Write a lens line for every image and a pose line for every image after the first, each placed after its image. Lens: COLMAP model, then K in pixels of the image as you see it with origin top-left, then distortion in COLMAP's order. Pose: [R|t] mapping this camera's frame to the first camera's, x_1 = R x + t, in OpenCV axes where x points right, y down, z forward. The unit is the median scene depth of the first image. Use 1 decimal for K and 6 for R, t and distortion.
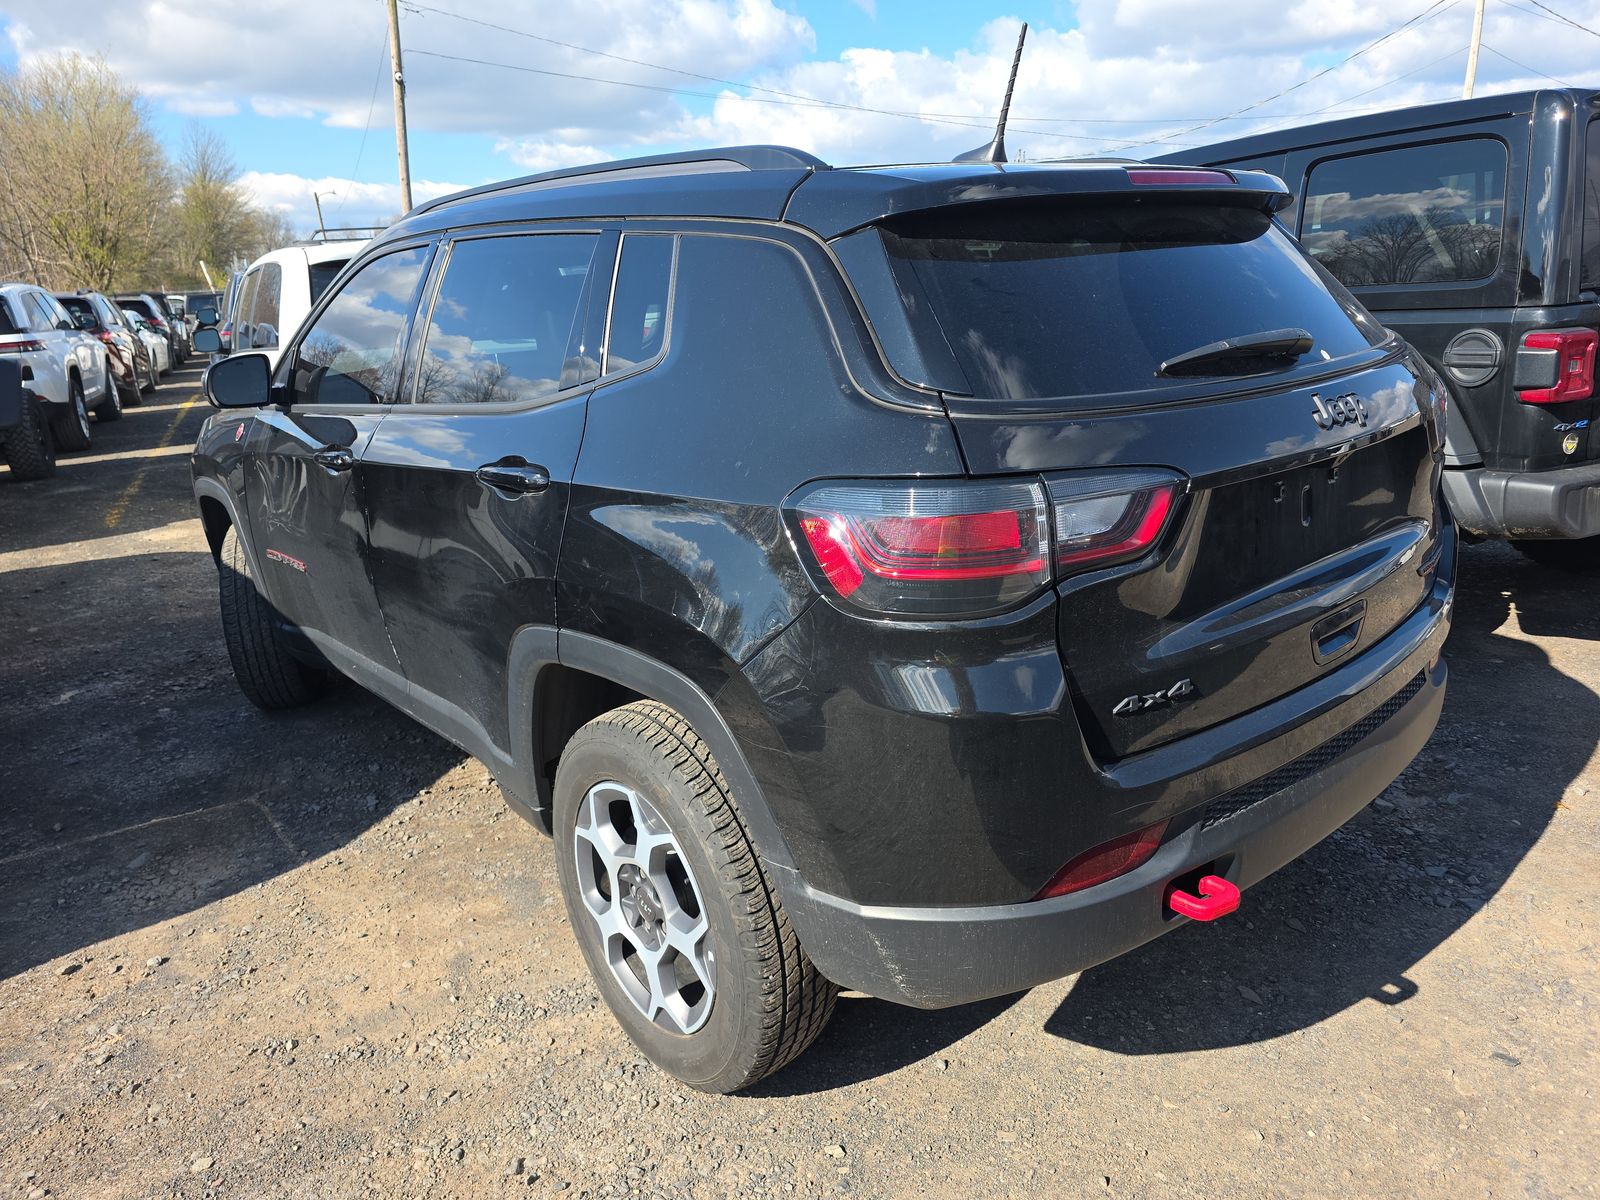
lens RADIAL K [[1095.3, 0, 796.3], [0, 1095.3, 607.5], [0, 0, 1]] dist [0.039487, -0.005604]
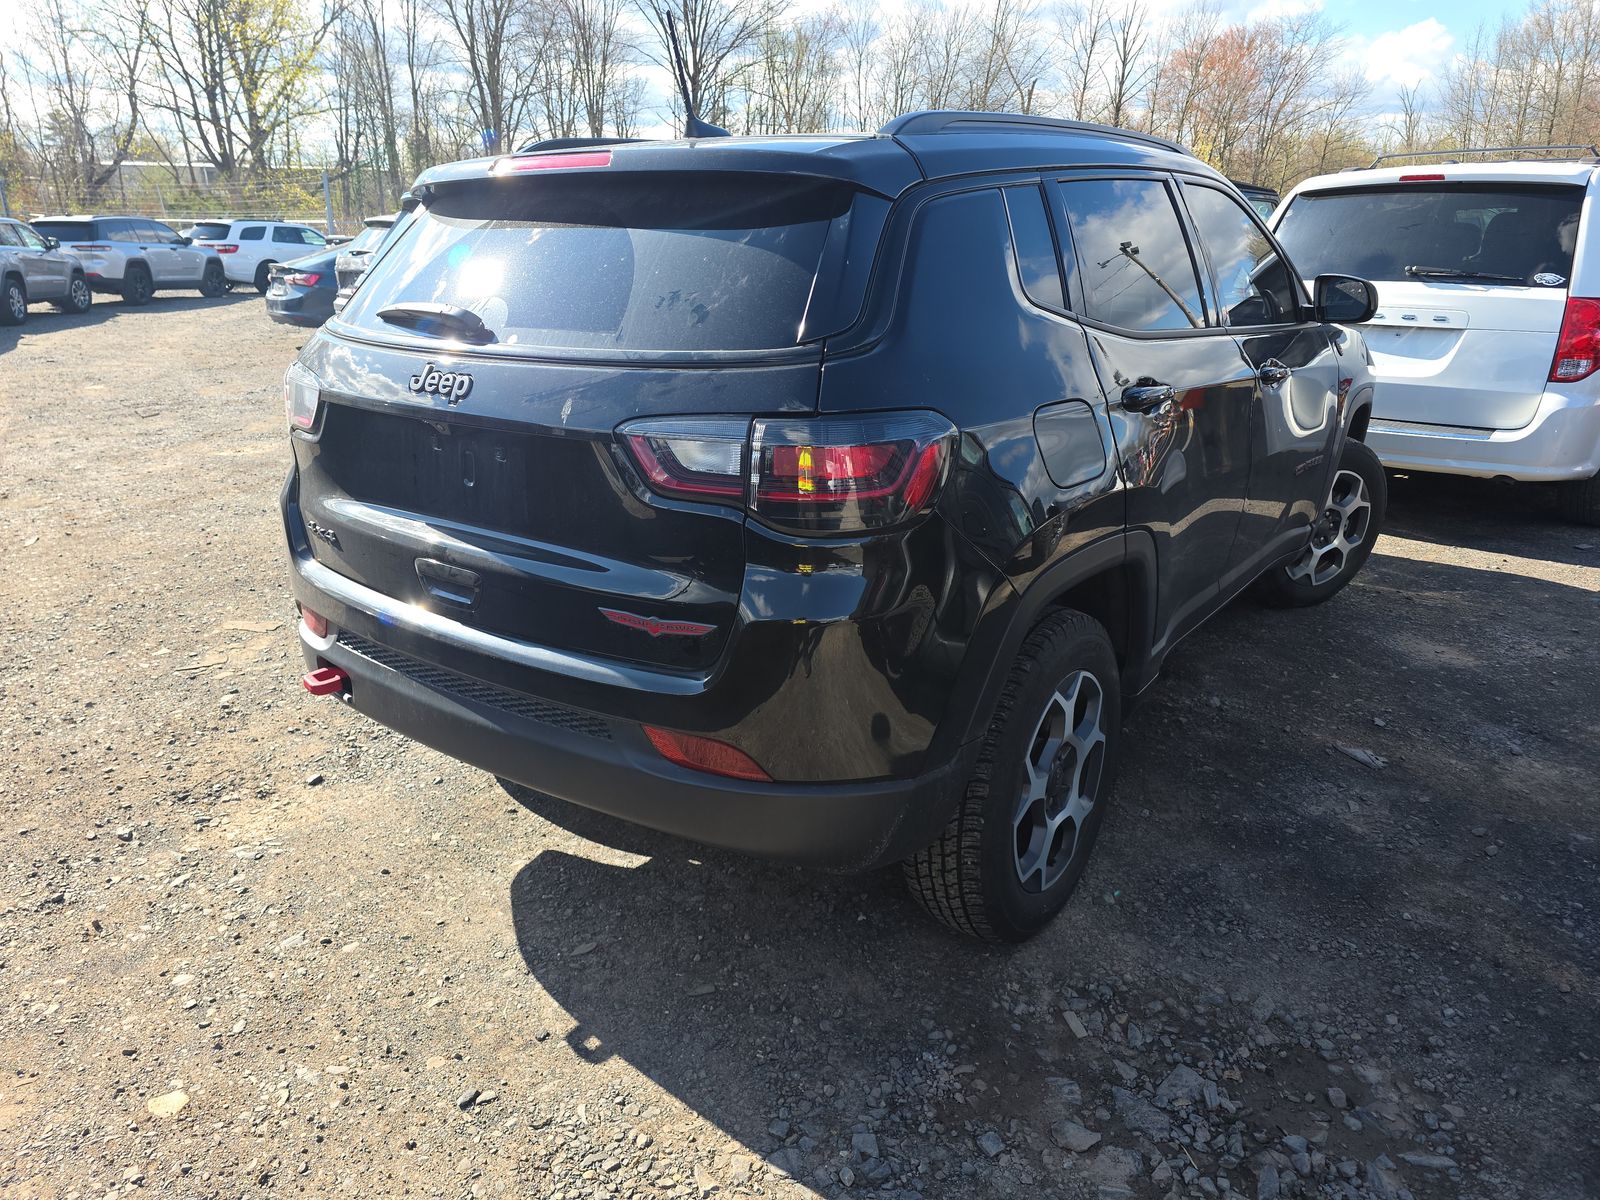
lens RADIAL K [[1095.3, 0, 796.3], [0, 1095.3, 607.5], [0, 0, 1]] dist [0.039487, -0.005604]
pose [[0.210095, 0.368727, -0.905484, 1.278648], [-0.294213, 0.907068, 0.301108, -0.319630], [0.932362, 0.203144, 0.299055, 0.809589]]
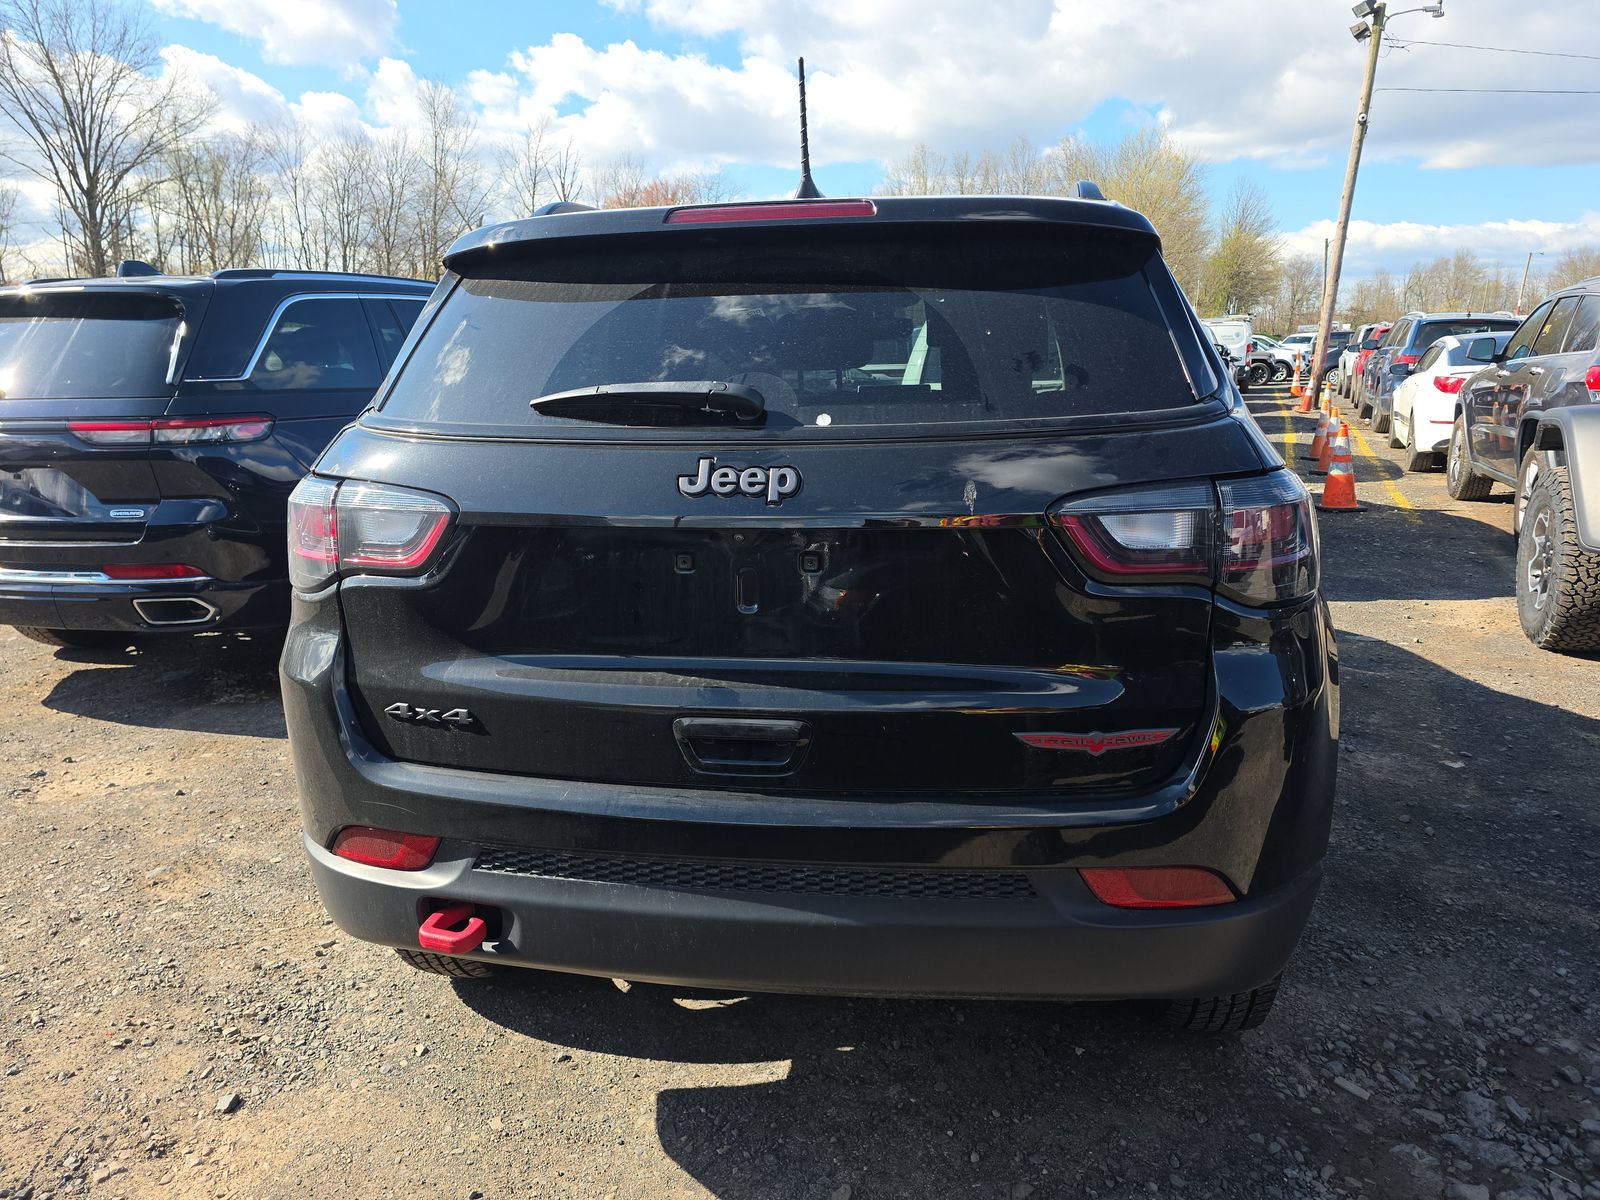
lens RADIAL K [[1101.9, 0, 800.0], [0, 1101.9, 600.0], [0, 0, 1]] dist [0.034560, -0.029069]
pose [[0.647388, 0.209666, -0.732755, 0.893973], [-0.241746, 0.968262, 0.063471, -0.119594], [0.722806, 0.136050, 0.677526, 0.365150]]
